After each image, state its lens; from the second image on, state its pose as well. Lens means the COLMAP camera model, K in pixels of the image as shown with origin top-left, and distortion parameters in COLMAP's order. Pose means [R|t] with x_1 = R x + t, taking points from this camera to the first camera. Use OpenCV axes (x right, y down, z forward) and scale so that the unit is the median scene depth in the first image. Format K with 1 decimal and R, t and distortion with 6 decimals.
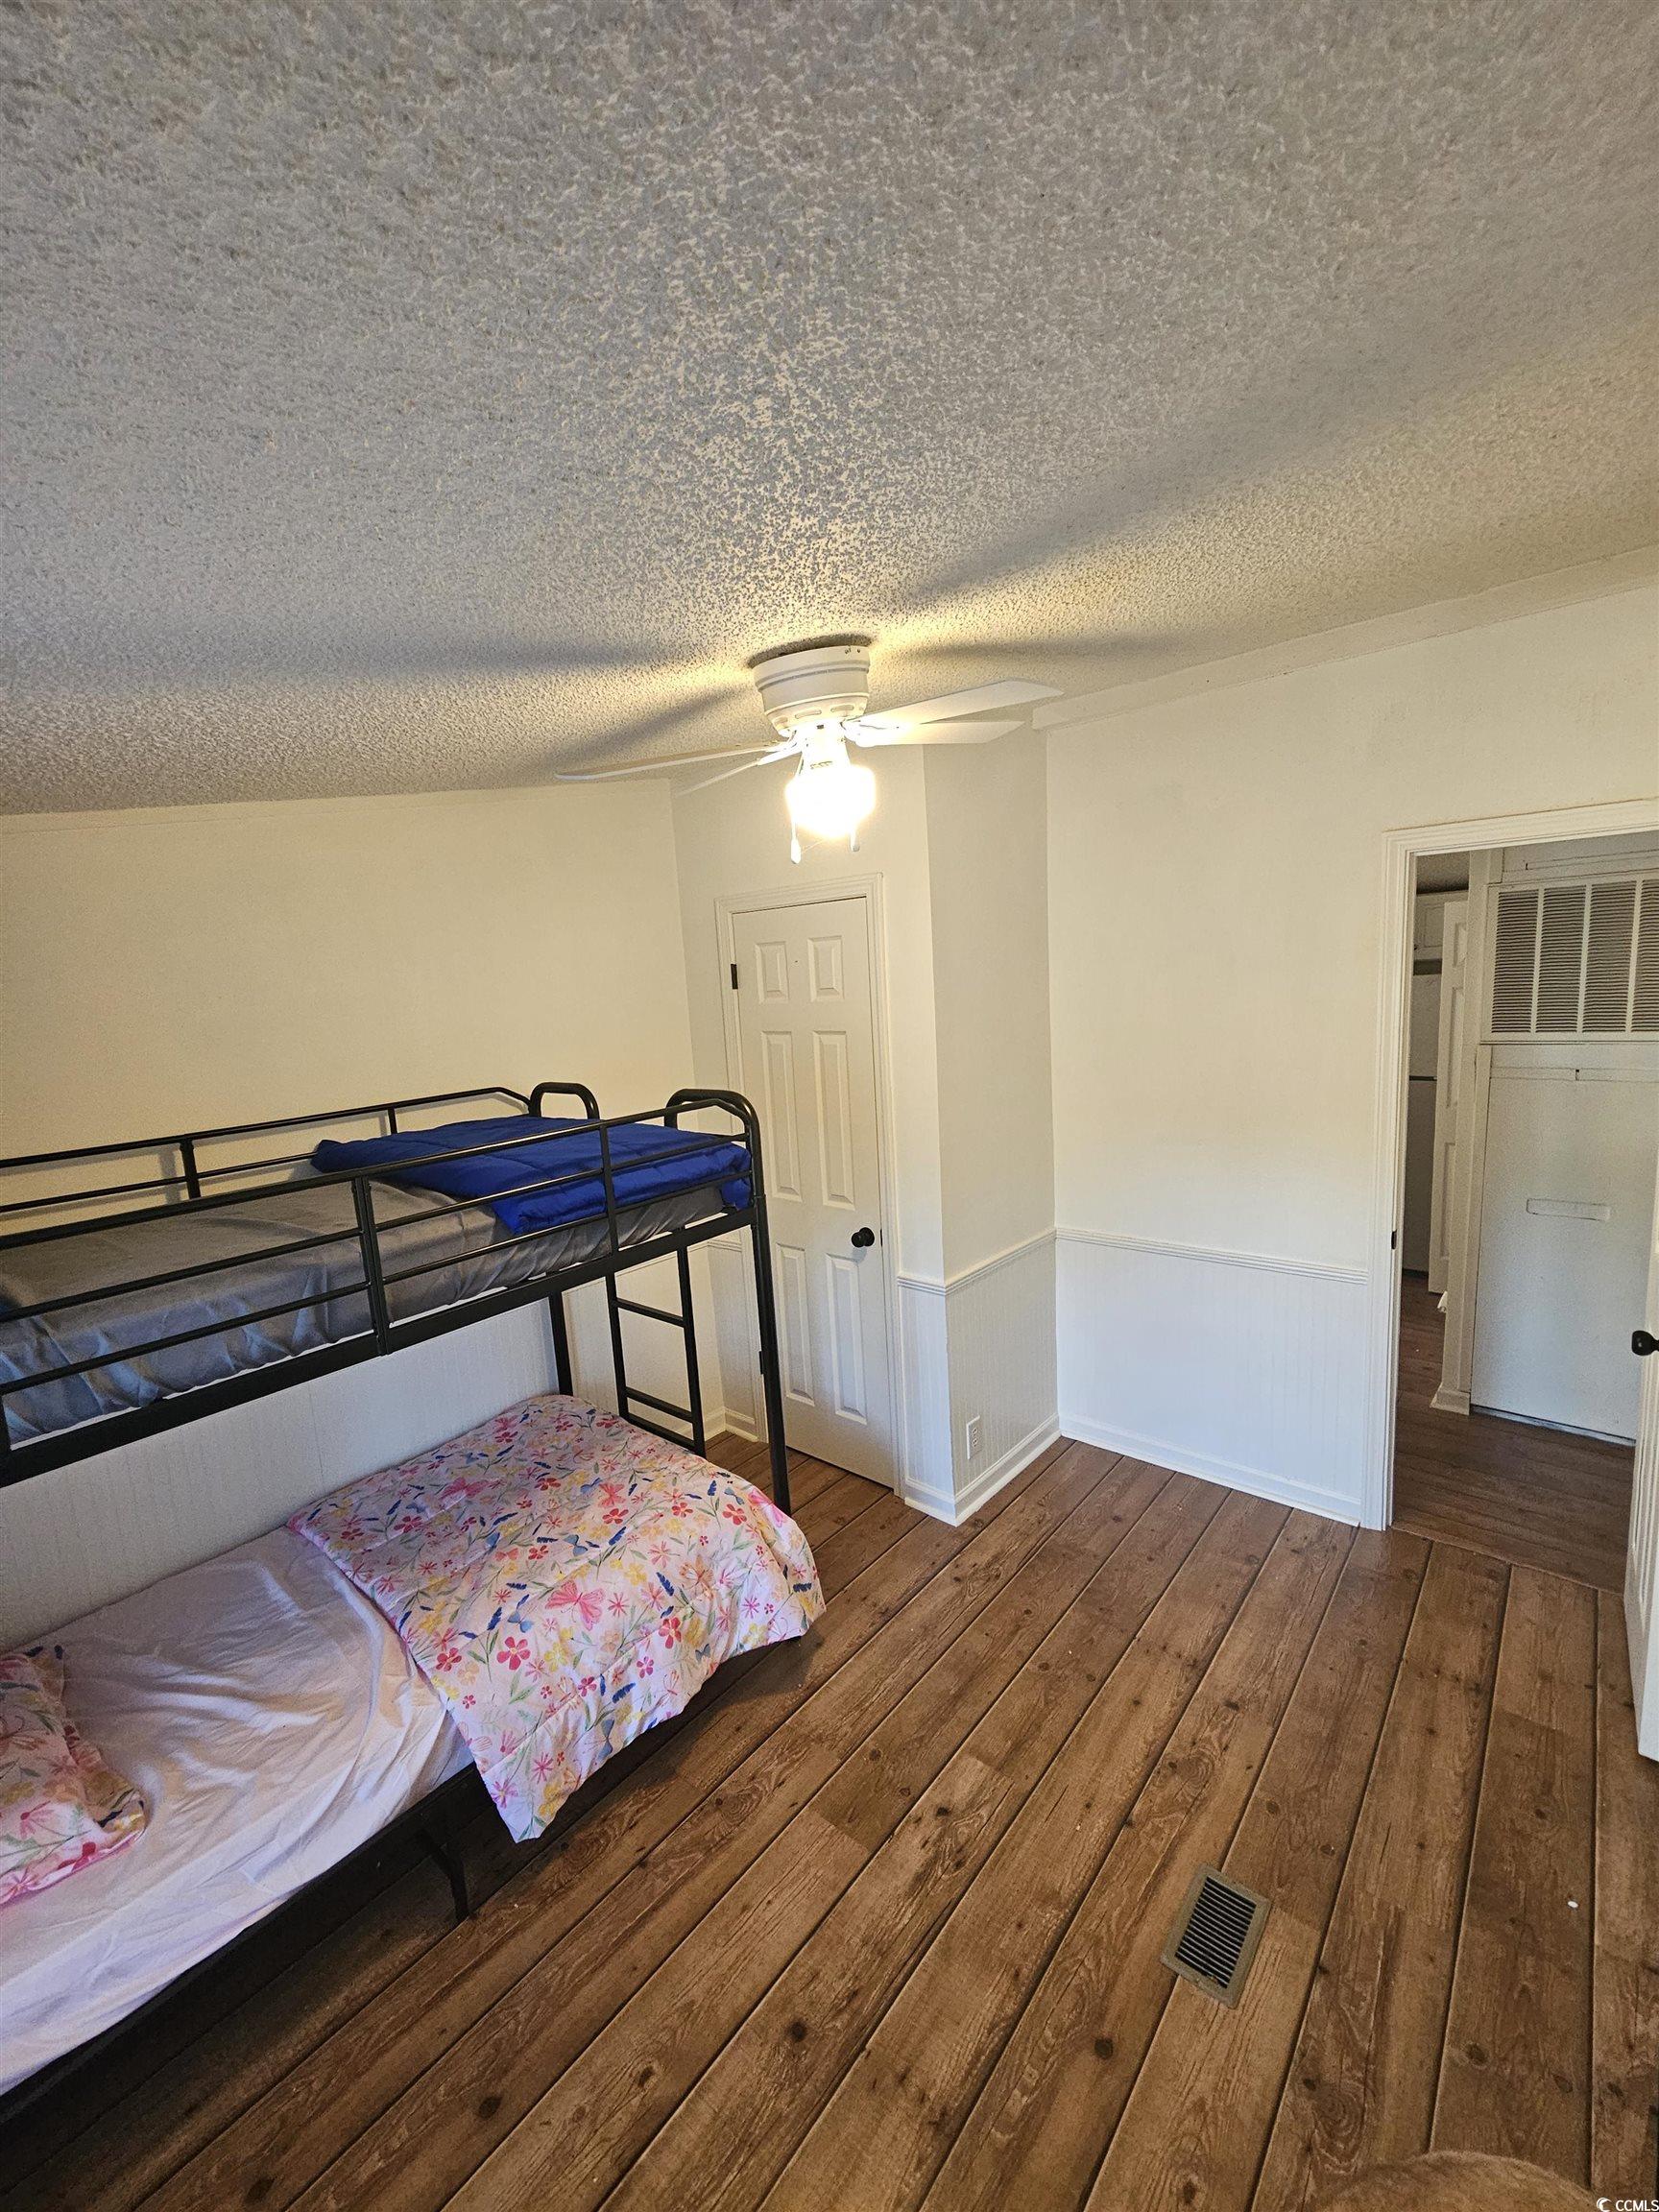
lens RADIAL K [[901.8, 0, 820.7], [0, 901.8, 1116.2], [0, 0, 1]] dist [0.000098, -0.001124]
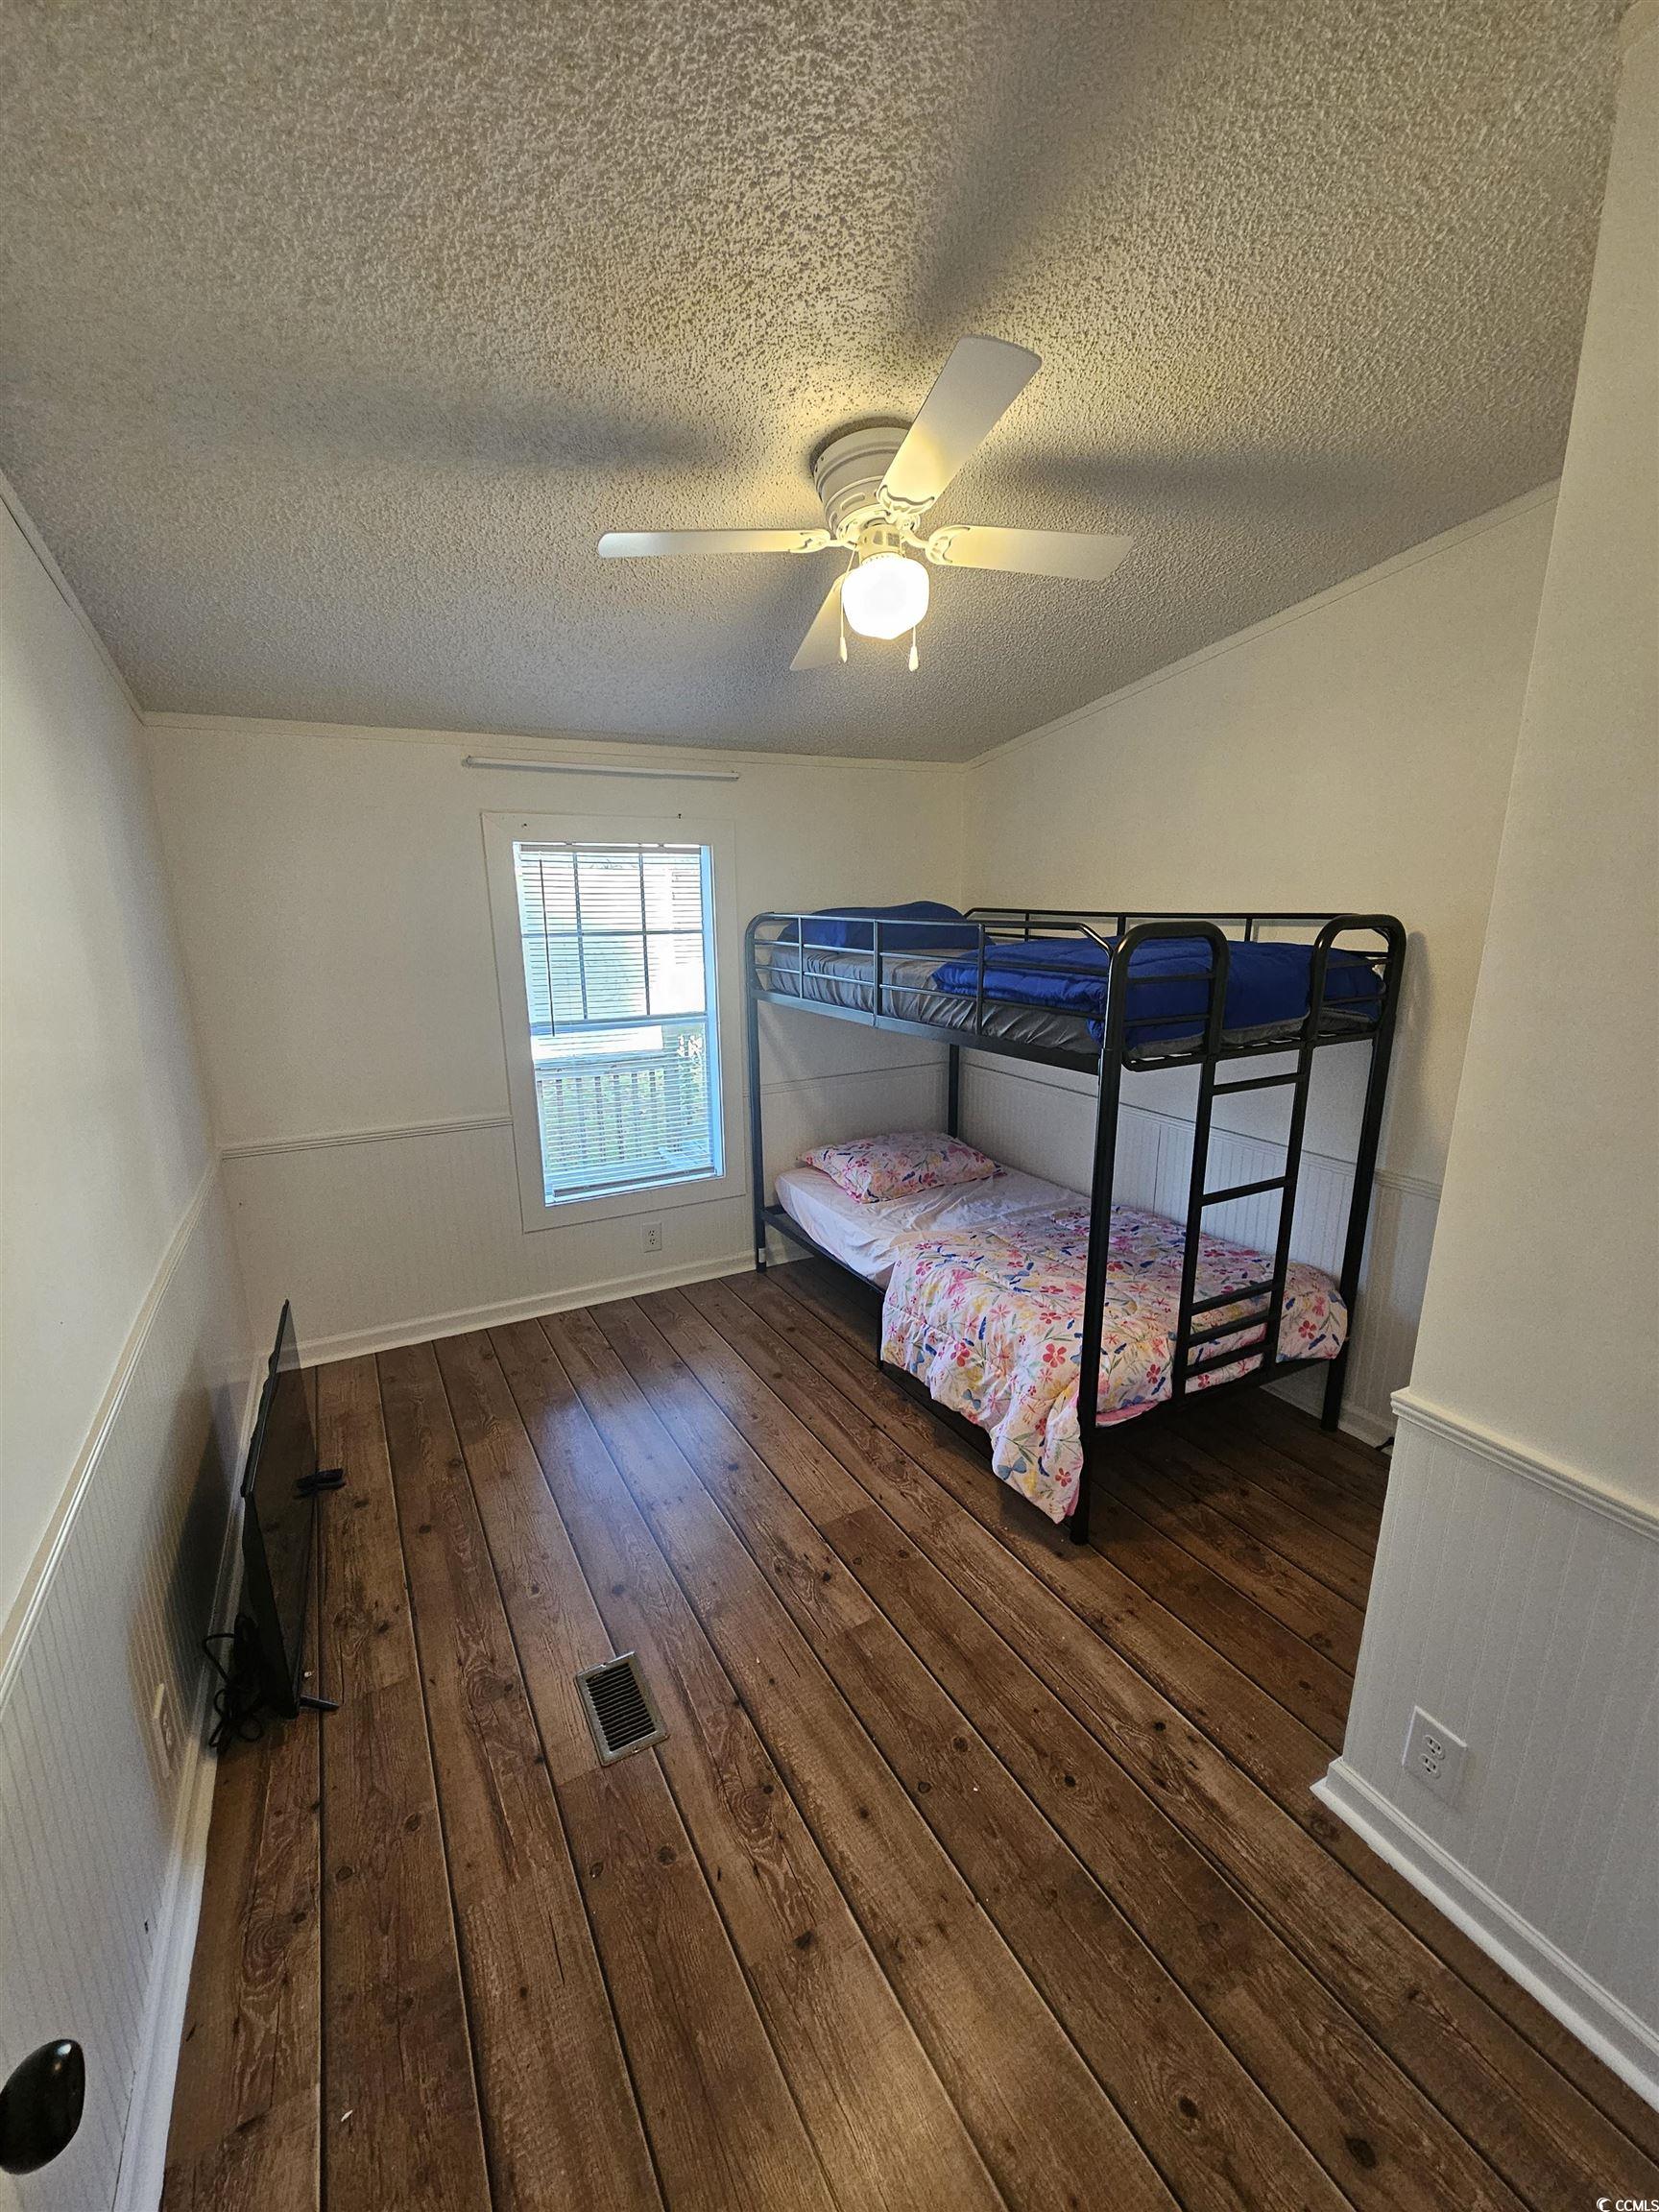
lens RADIAL K [[901.8, 0, 820.7], [0, 901.8, 1116.2], [0, 0, 1]] dist [0.000098, -0.001124]
pose [[-0.357375, 0.289706, -0.887893, 0.940557], [-0.105797, 0.931998, 0.346680, -0.139446], [0.927949, 0.217831, -0.302423, 1.181457]]
